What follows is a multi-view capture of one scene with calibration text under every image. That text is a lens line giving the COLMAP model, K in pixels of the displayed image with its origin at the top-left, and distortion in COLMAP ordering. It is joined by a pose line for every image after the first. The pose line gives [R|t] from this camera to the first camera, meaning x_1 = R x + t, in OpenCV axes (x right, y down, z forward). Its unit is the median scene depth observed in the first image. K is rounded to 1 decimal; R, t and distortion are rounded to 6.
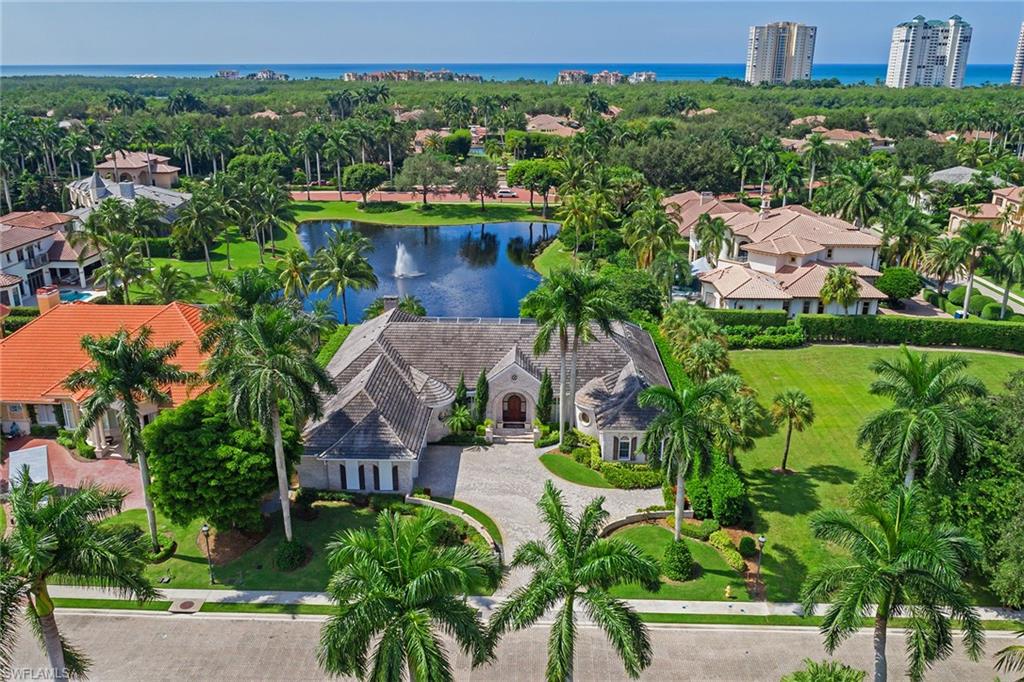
lens RADIAL K [[807.3, 0, 509.1], [0, 807.3, 343.0], [0, 0, 1]] dist [-0.012532, 0.014003]
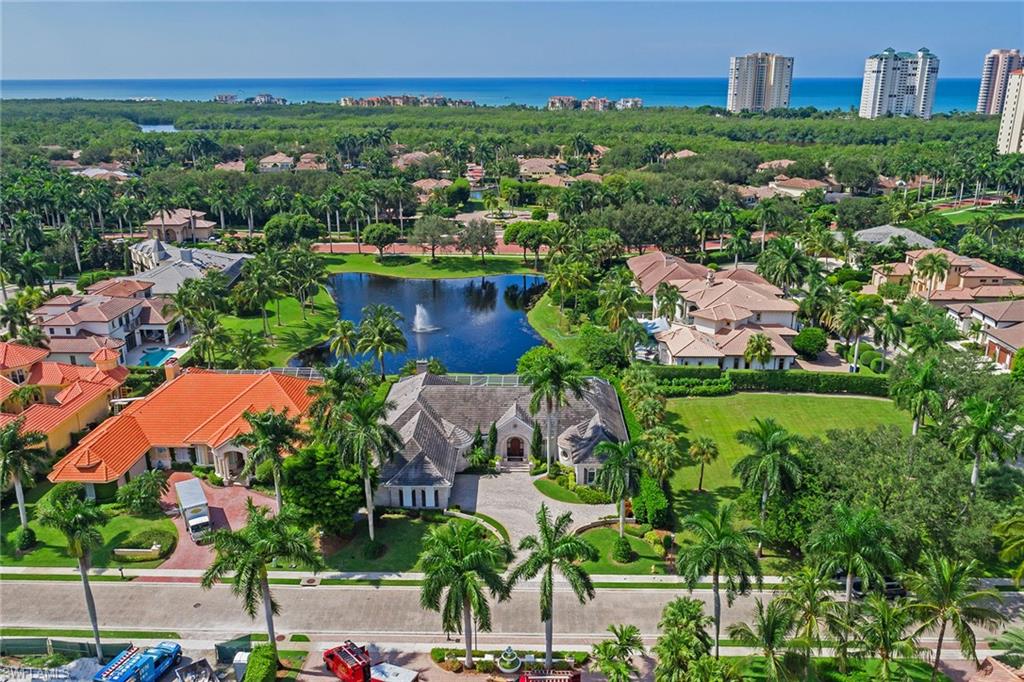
lens RADIAL K [[807.3, 0, 509.6], [0, 807.3, 352.1], [0, 0, 1]] dist [-0.012532, 0.014003]
pose [[0.999925, -0.007800, 0.009457, -0.011671], [0.007818, 0.999968, -0.001888, -0.062058], [-0.009442, 0.001962, 0.999953, -0.308486]]
